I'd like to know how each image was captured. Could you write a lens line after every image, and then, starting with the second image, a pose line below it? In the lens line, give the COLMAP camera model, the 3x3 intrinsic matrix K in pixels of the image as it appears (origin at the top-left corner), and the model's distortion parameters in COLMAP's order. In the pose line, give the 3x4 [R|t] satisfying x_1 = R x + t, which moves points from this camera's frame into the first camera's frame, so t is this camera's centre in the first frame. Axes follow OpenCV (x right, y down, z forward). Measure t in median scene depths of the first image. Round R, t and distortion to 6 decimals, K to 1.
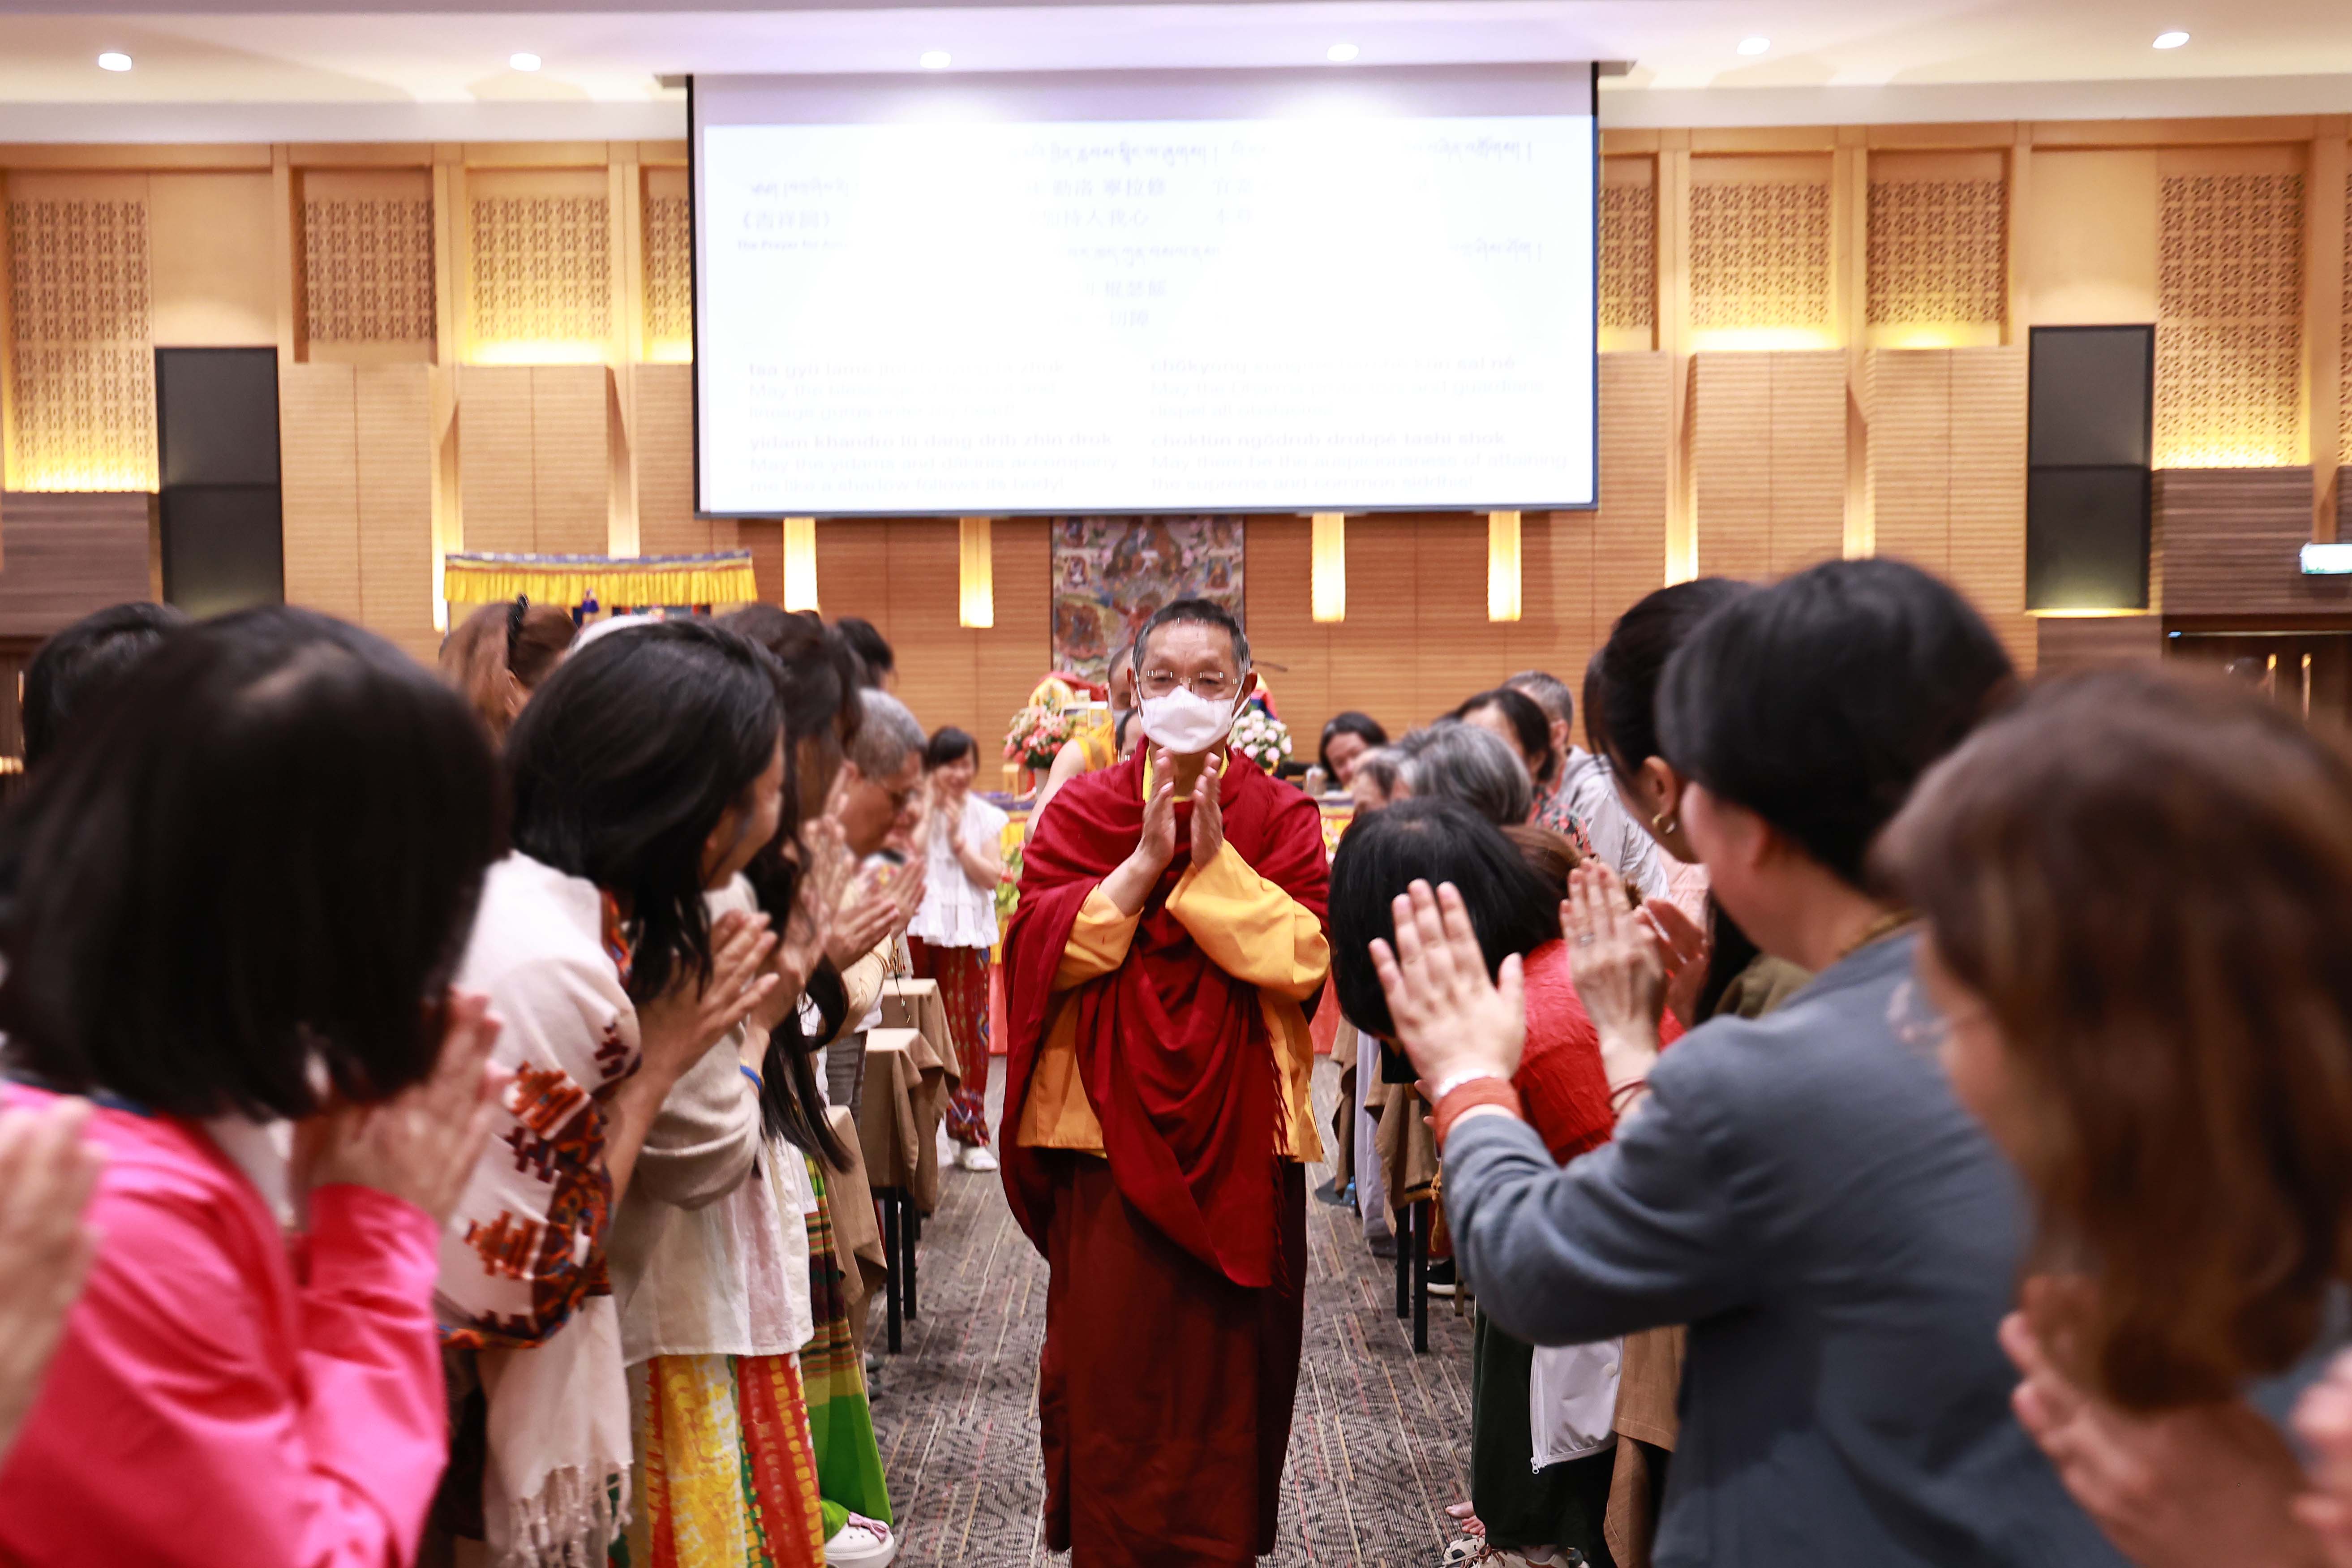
lens RADIAL K [[2457.1, 0, 1140.0], [0, 2457.1, 868.6], [0, 0, 1]] dist [0.009016, 0.212641]
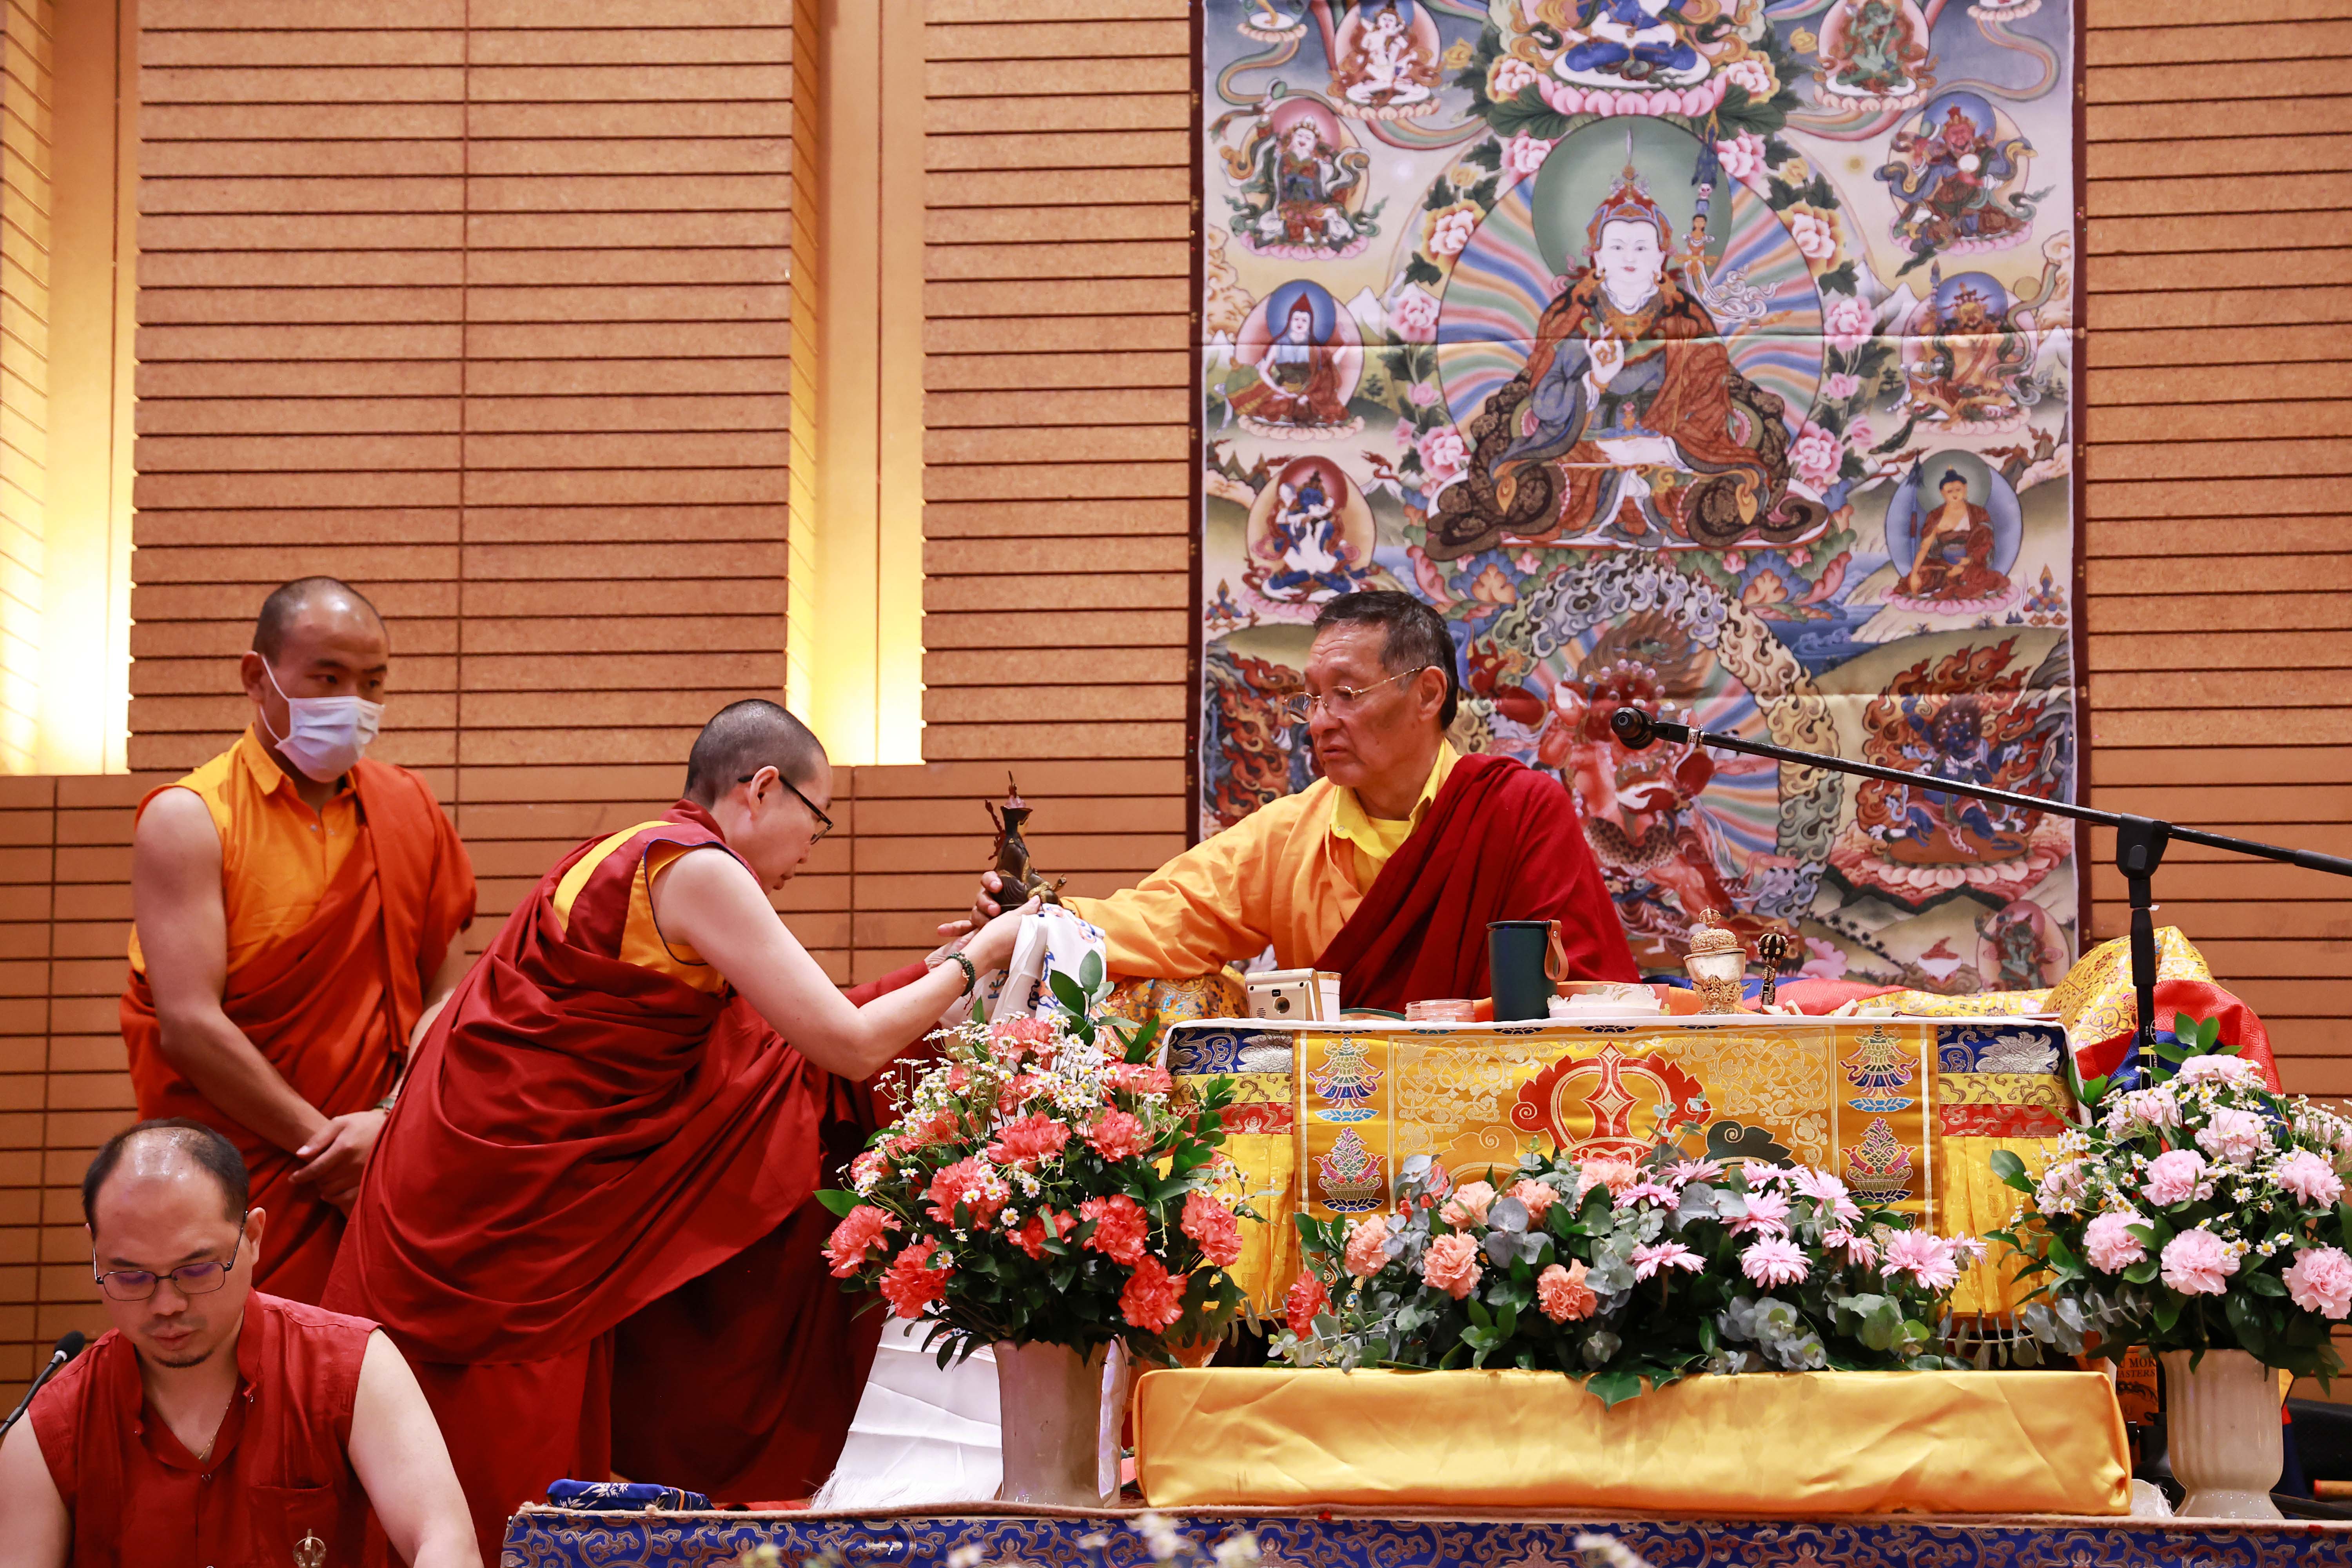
lens RADIAL K [[6010.3, 0, 1176.0], [0, 6010.3, 784.0], [0, 0, 1]] dist [0.517933, -0.089376]
pose [[0.996919, -0.001366, -0.078432, 0.004945], [-0.013375, 0.982250, -0.187101, 0.003175], [0.077296, 0.187574, 0.979205, 0.467633]]
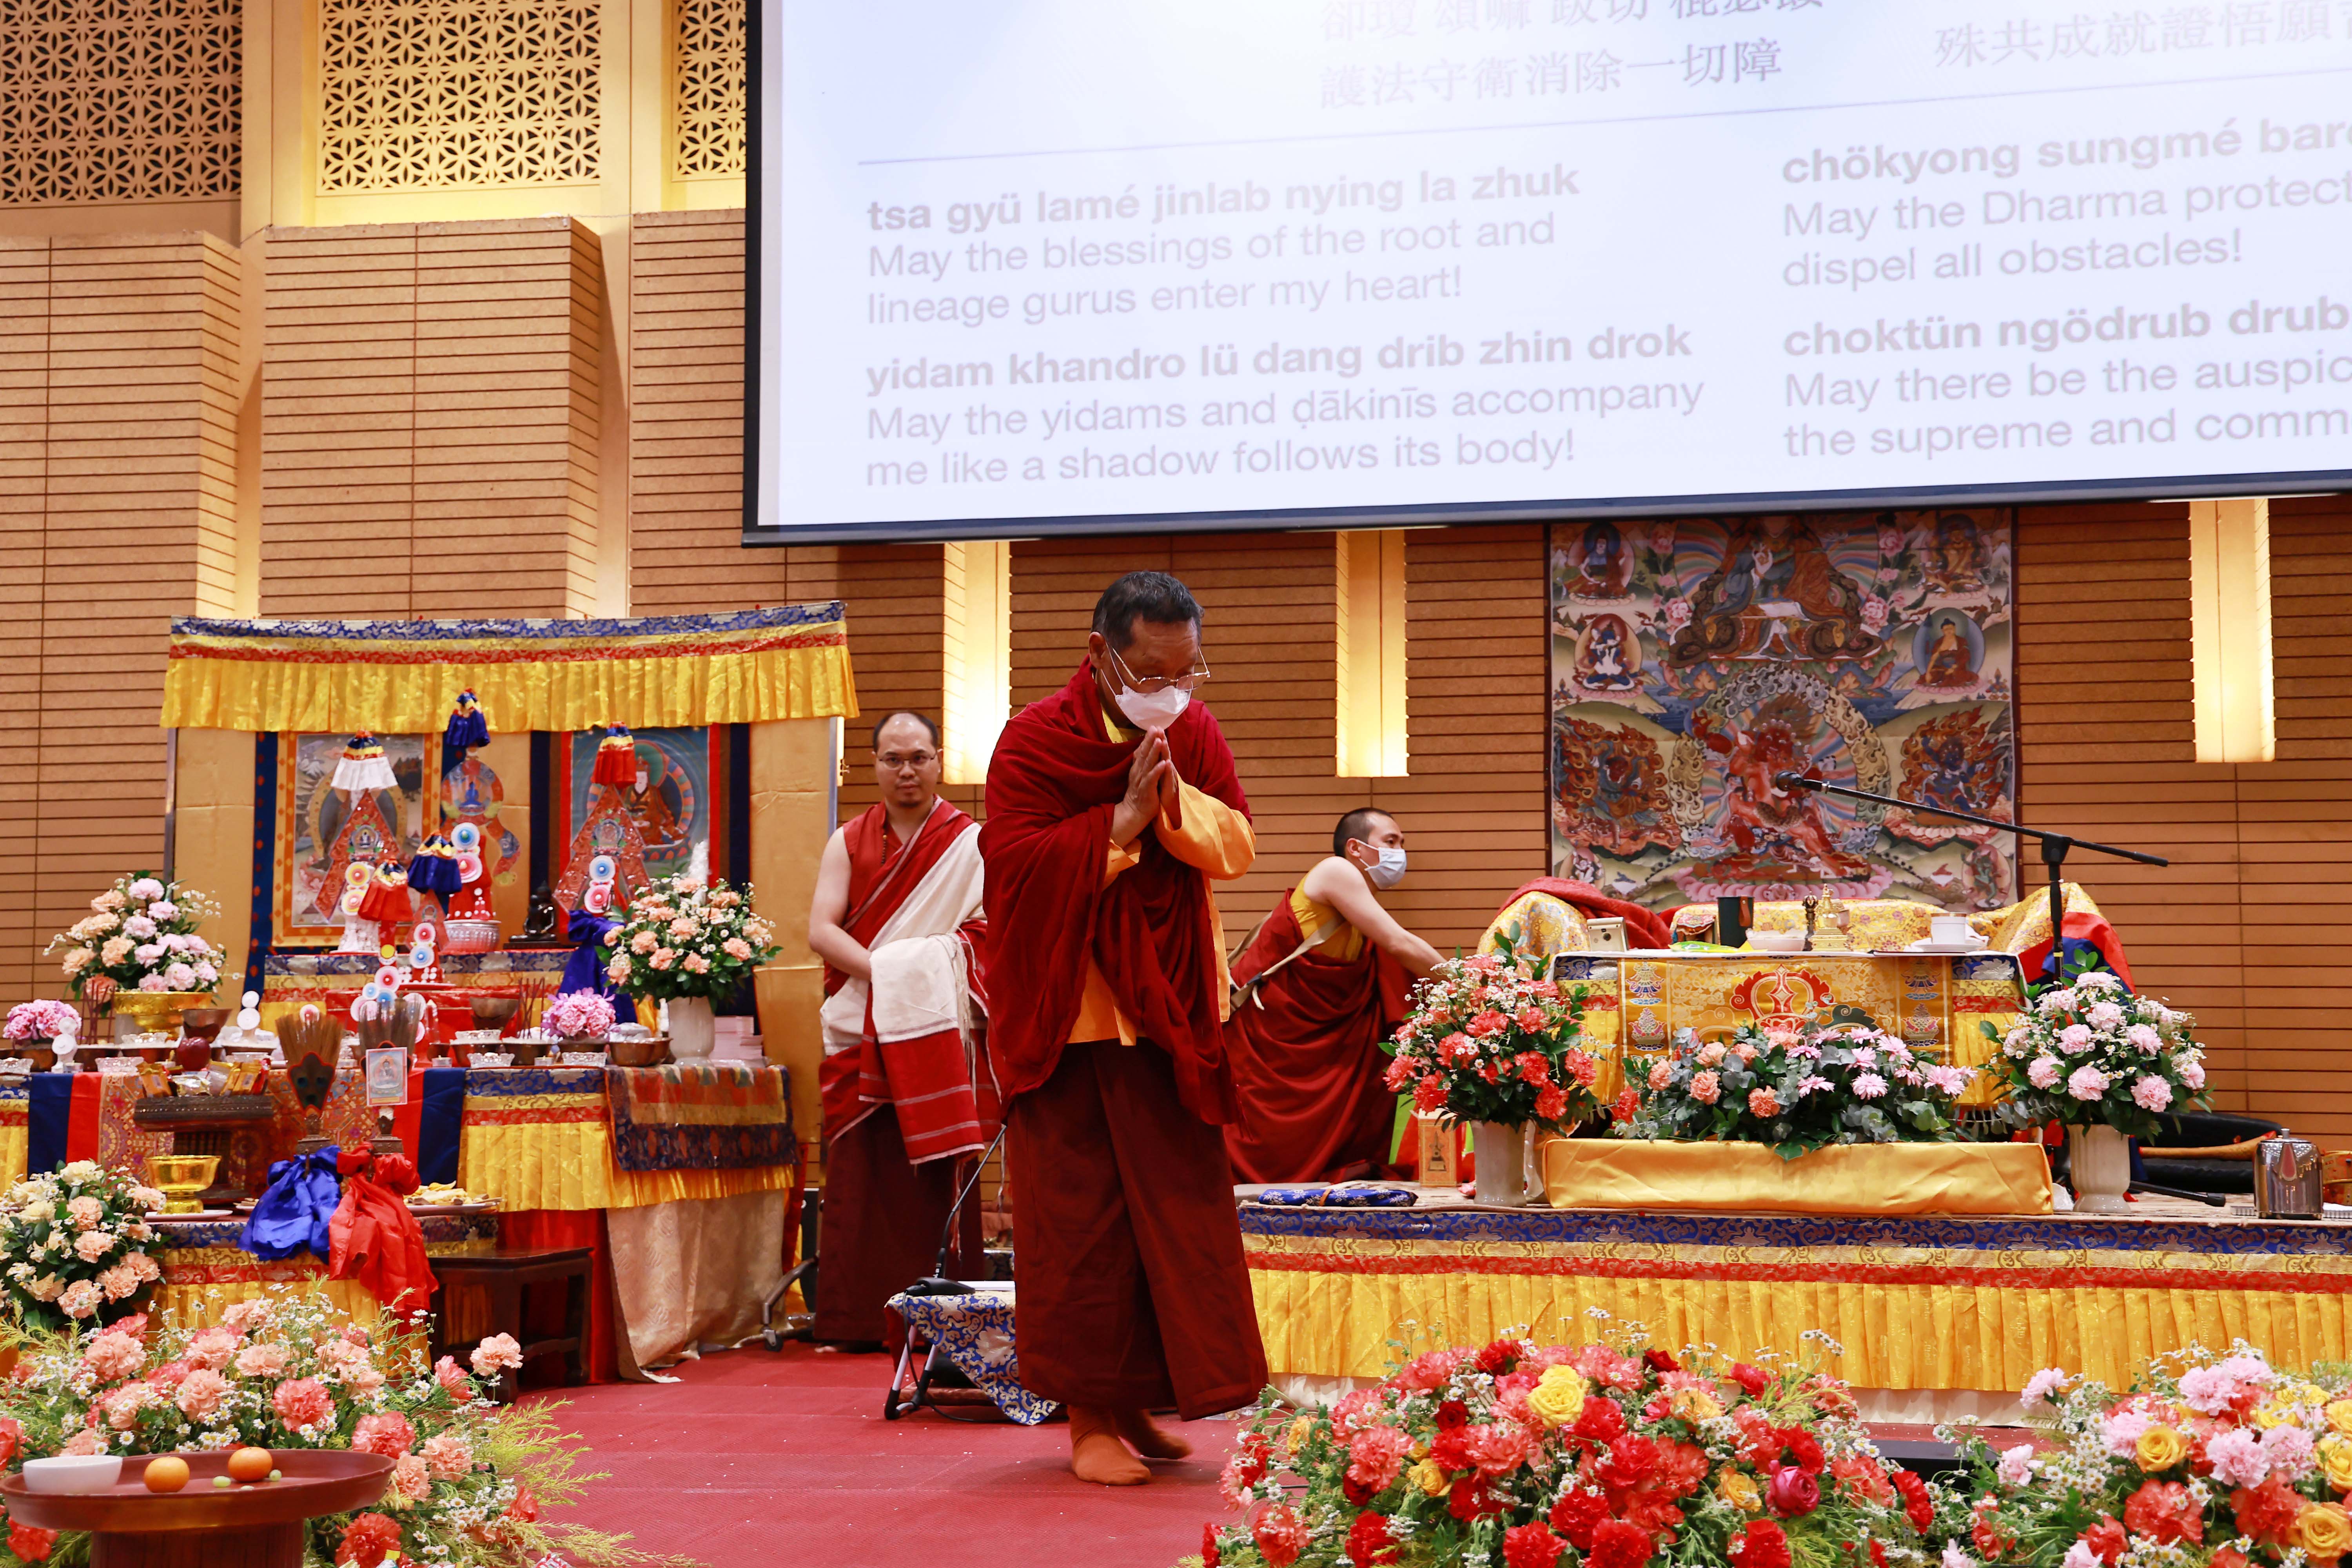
lens RADIAL K [[3312.2, 0, 1176.0], [0, 3312.2, 784.0], [0, 0, 1]] dist [0.152262, 0.092527]
pose [[0.985886, -0.007223, -0.167262, -0.003011], [-0.015123, 0.991142, -0.131941, -0.020712], [0.166733, 0.132608, 0.977044, 0.422559]]
